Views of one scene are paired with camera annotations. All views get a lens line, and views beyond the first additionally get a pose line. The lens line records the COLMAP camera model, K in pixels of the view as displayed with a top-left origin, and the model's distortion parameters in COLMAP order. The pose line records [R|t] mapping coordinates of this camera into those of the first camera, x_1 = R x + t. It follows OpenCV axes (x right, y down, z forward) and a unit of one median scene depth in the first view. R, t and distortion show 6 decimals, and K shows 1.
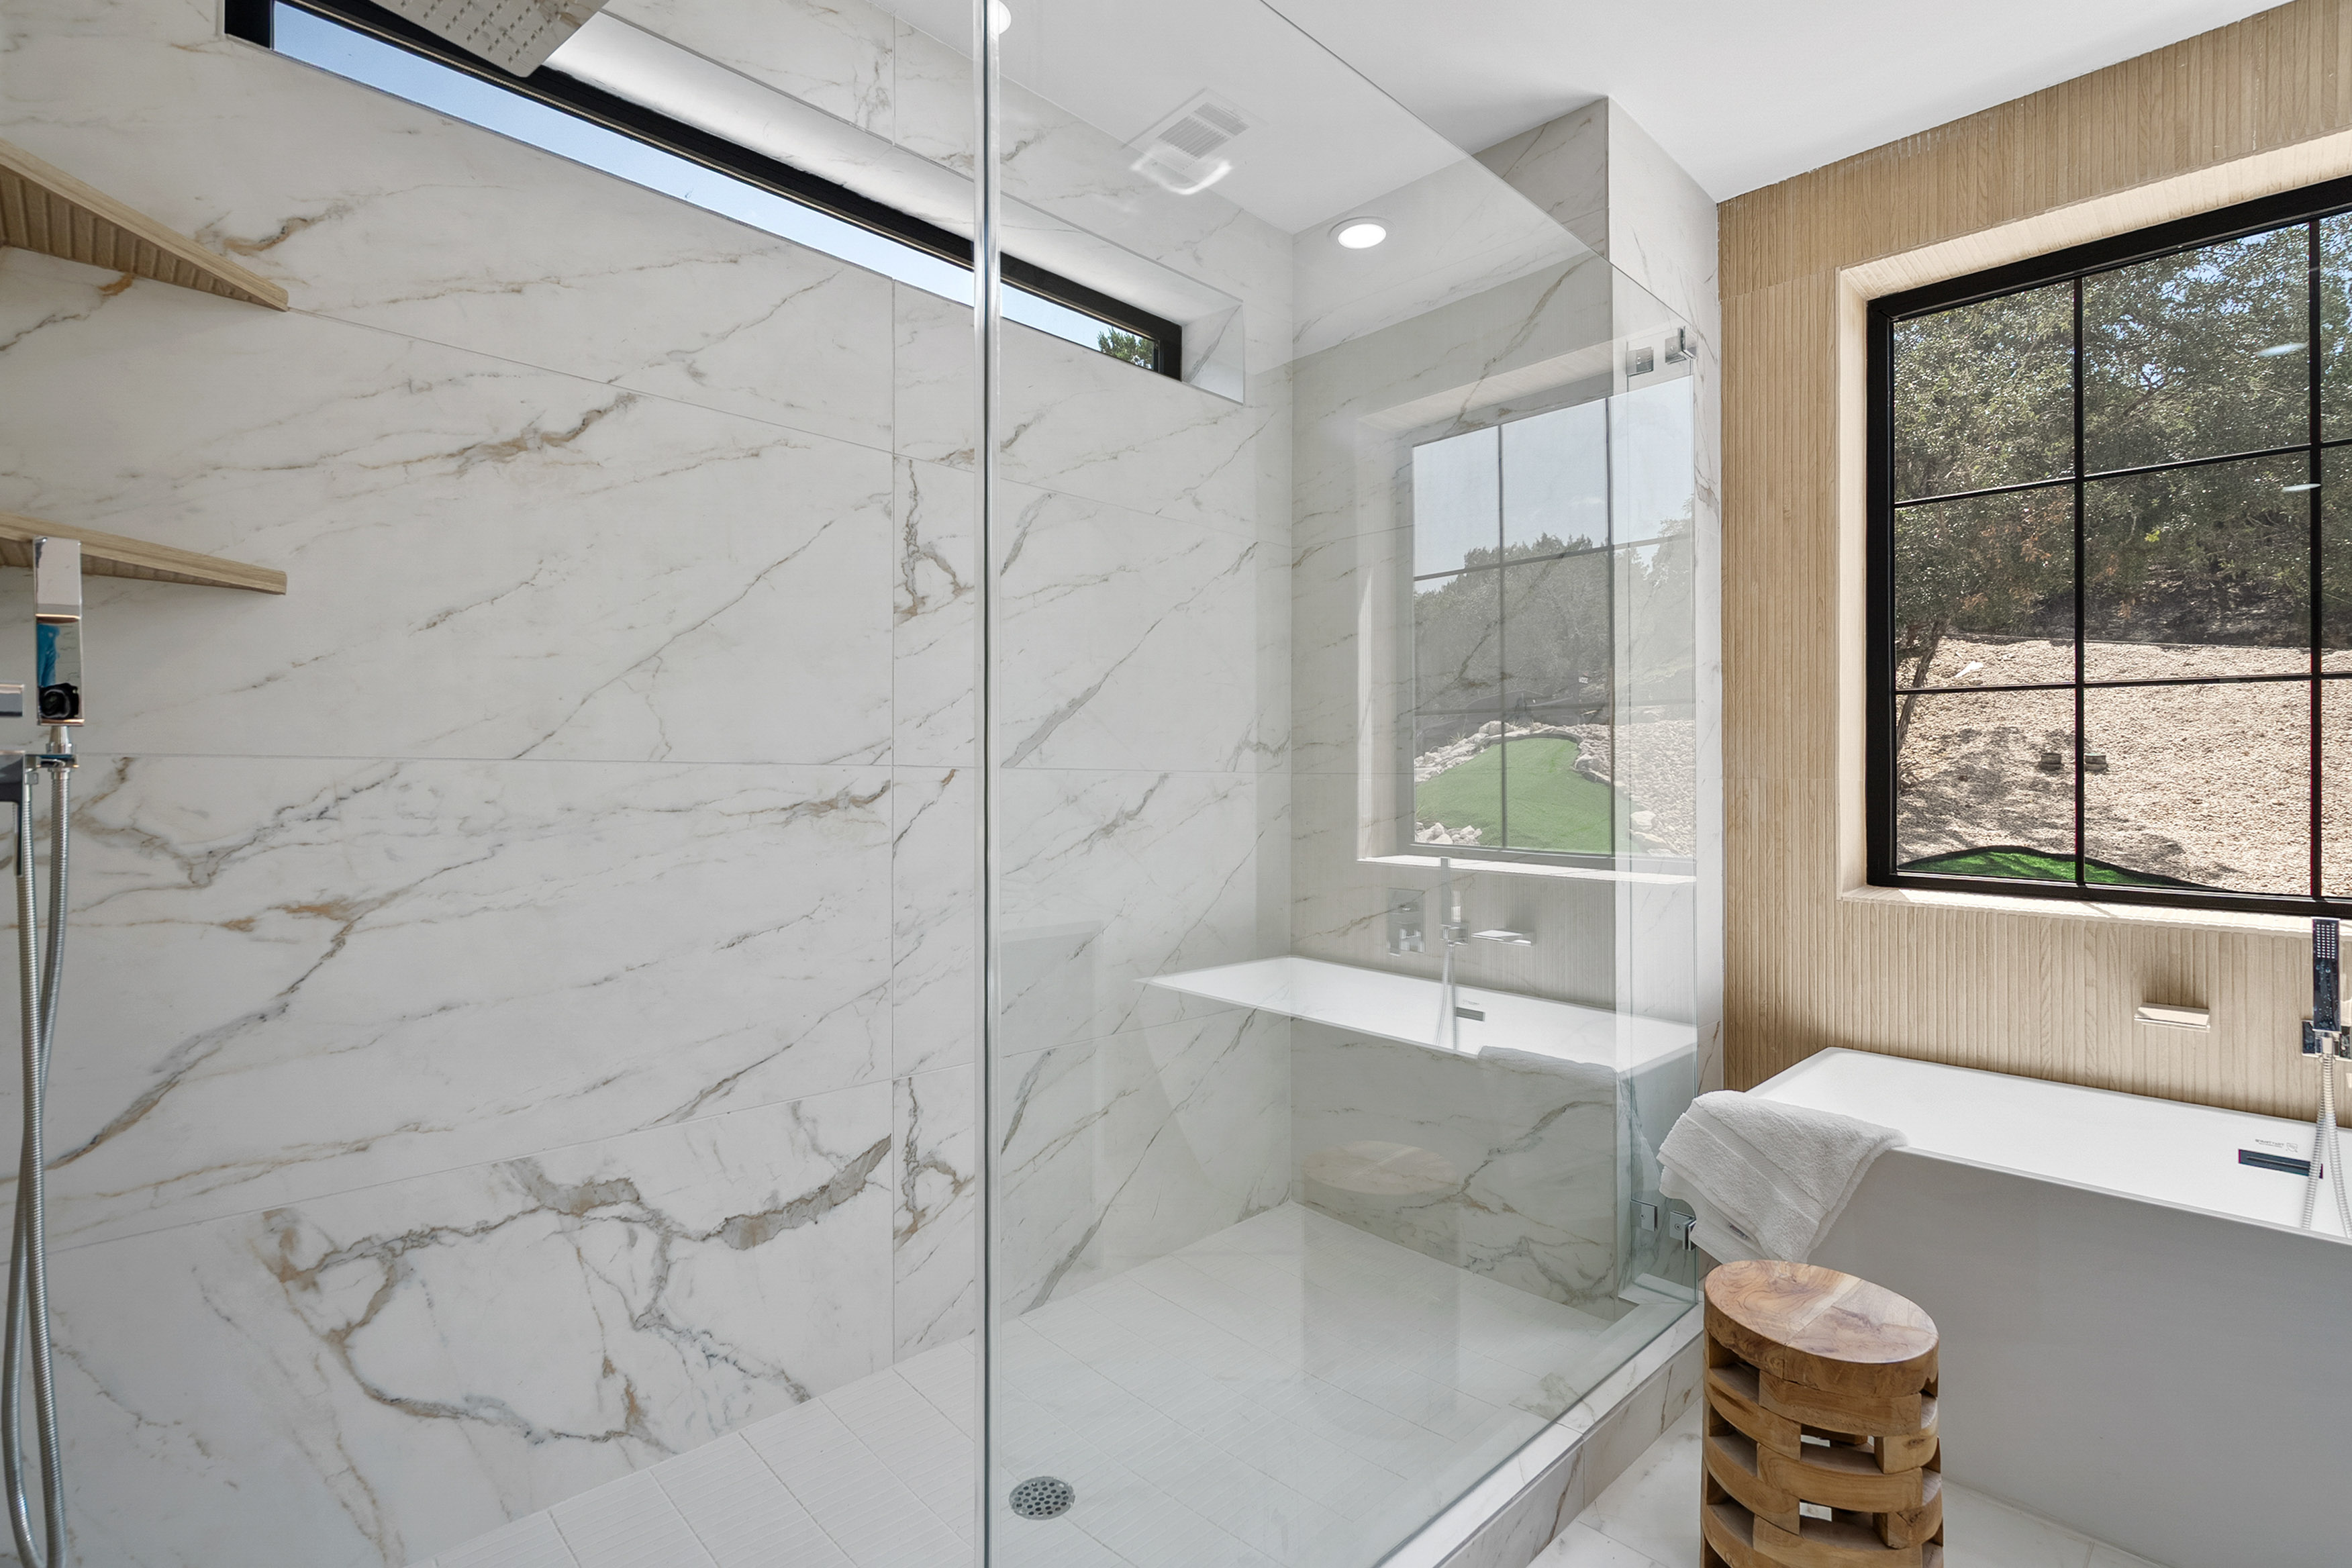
lens RADIAL K [[1097.0, 0, 1157.6], [0, 1097.0, 800.6], [0, 0, 1]] dist [0.000345, -0.003648]
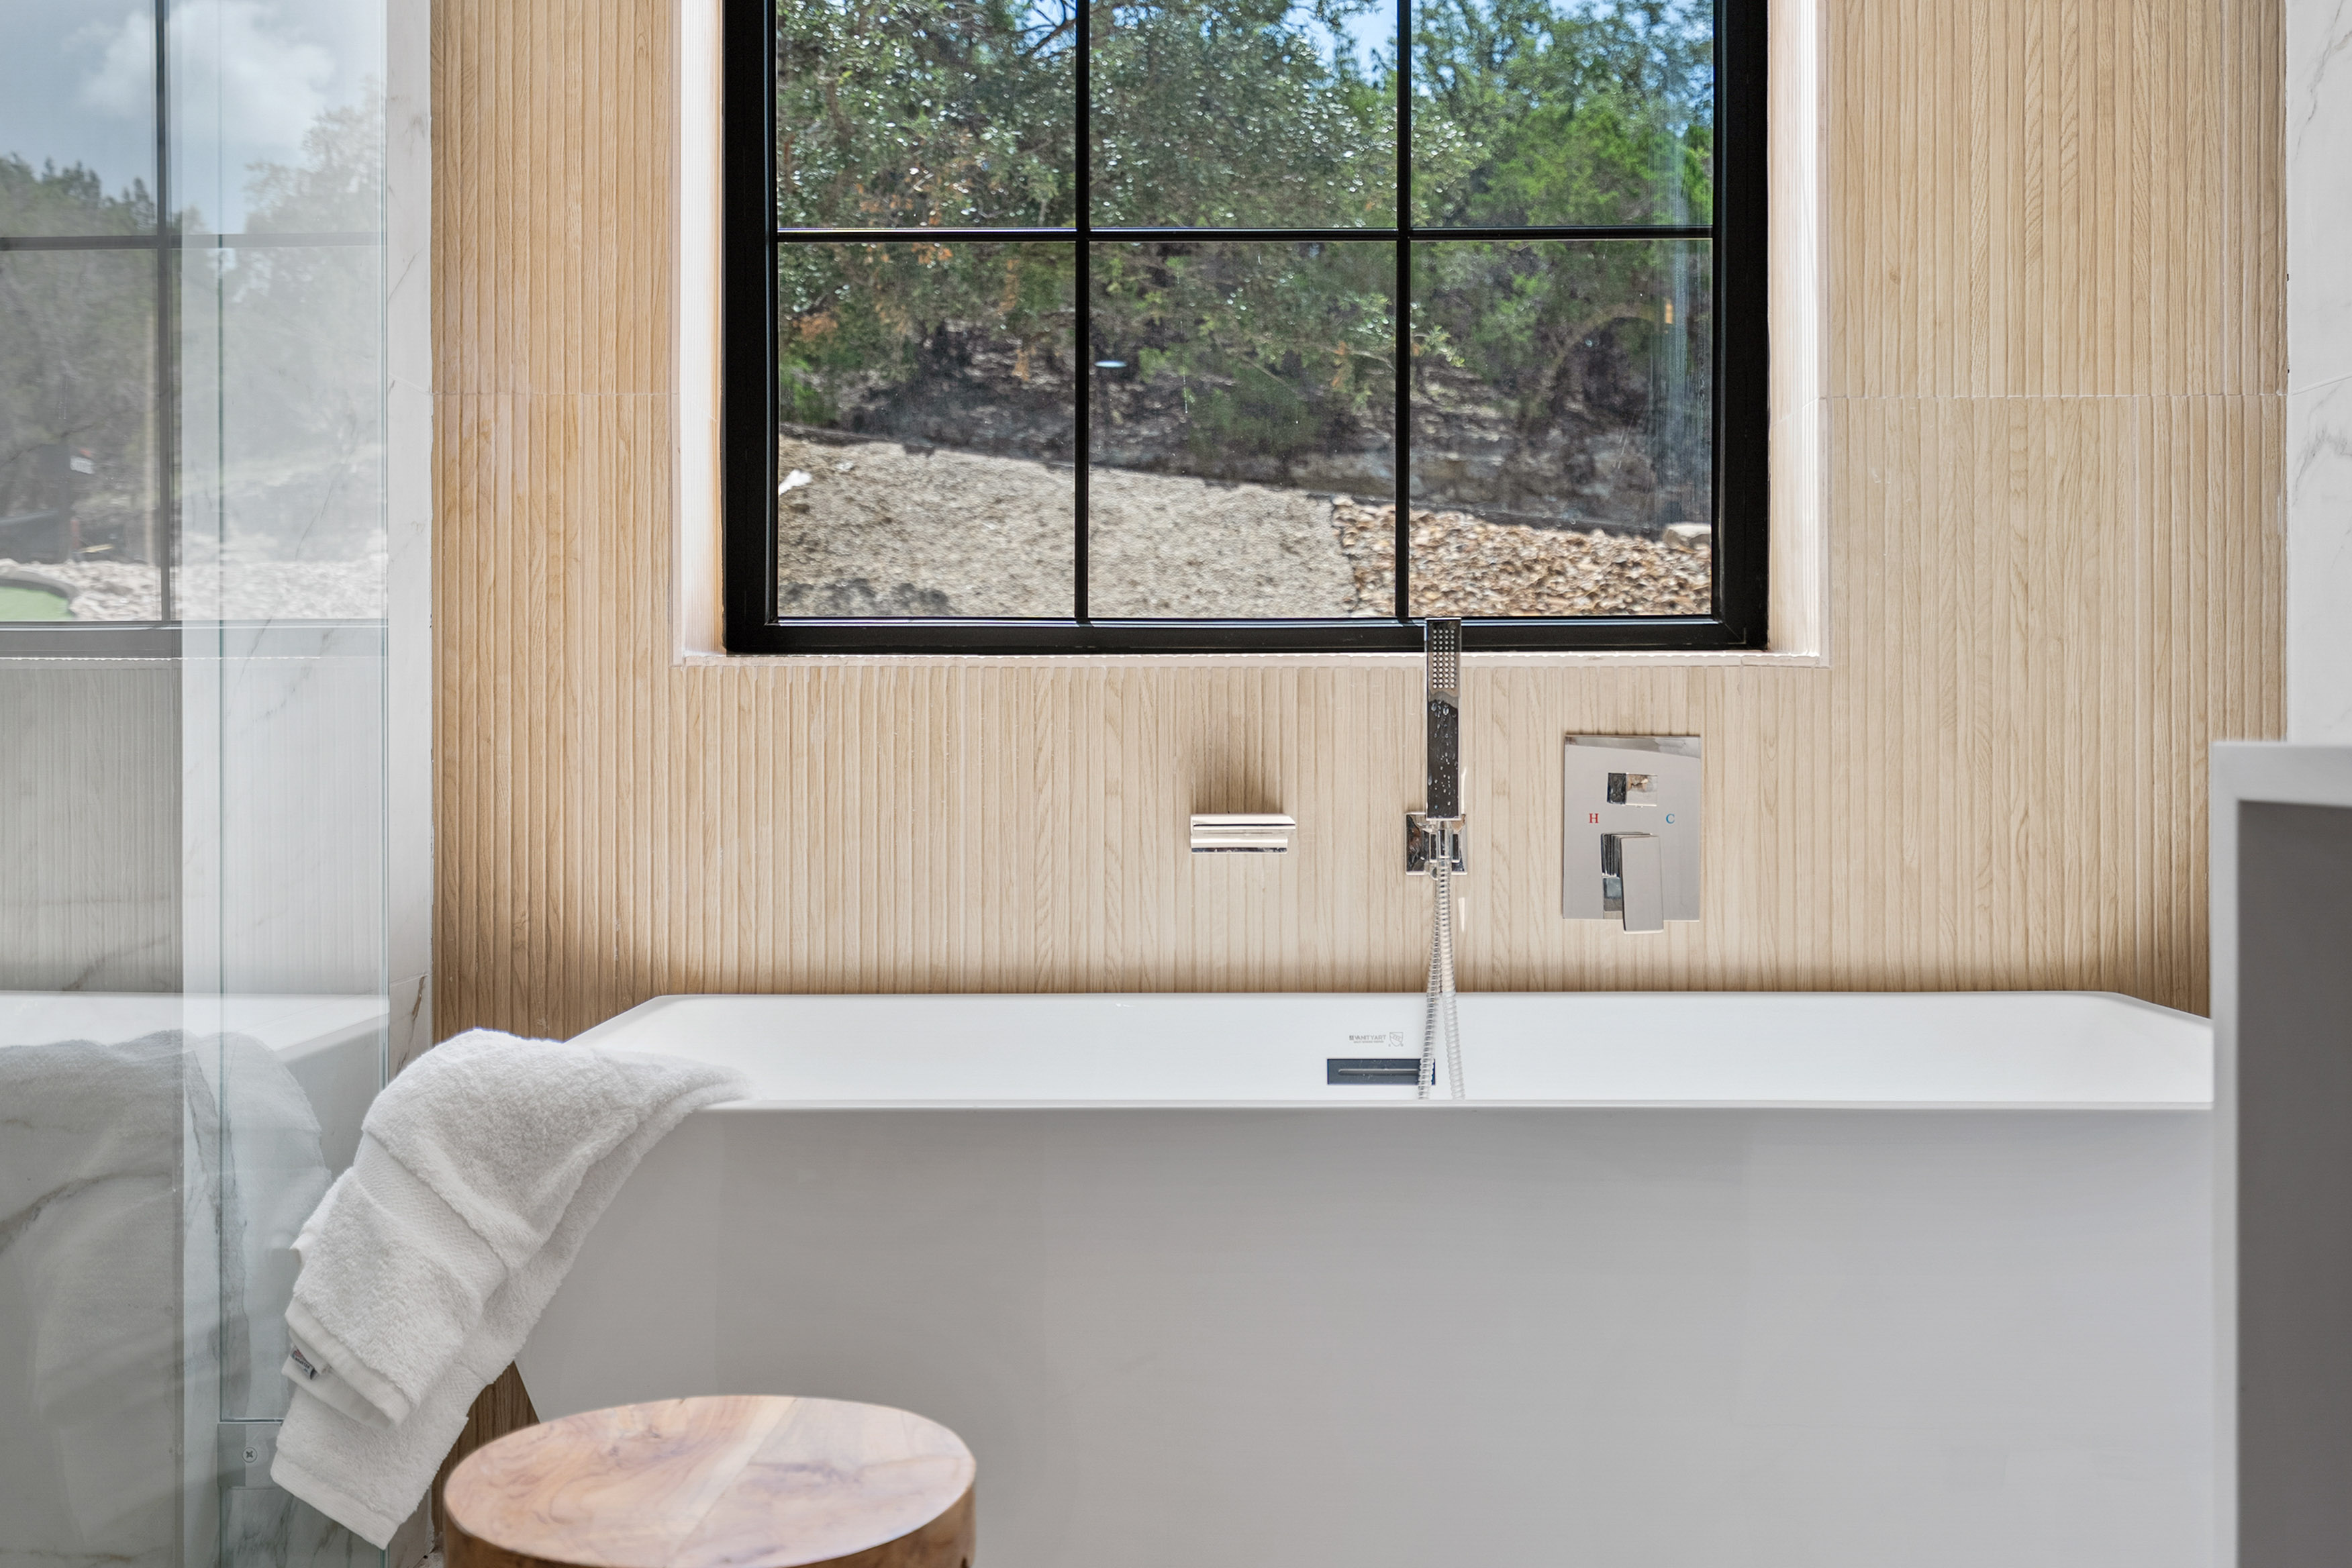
lens RADIAL K [[2288.2, 0, 1163.1], [0, 2288.2, 772.3], [0, 0, 1]] dist [0.008343, 0.000000]
pose [[0.688408, 0.002325, 0.725320, 0.076914], [0.001118, 0.999990, -0.004267, 0.139915], [-0.725322, 0.003749, 0.688399, 0.208797]]
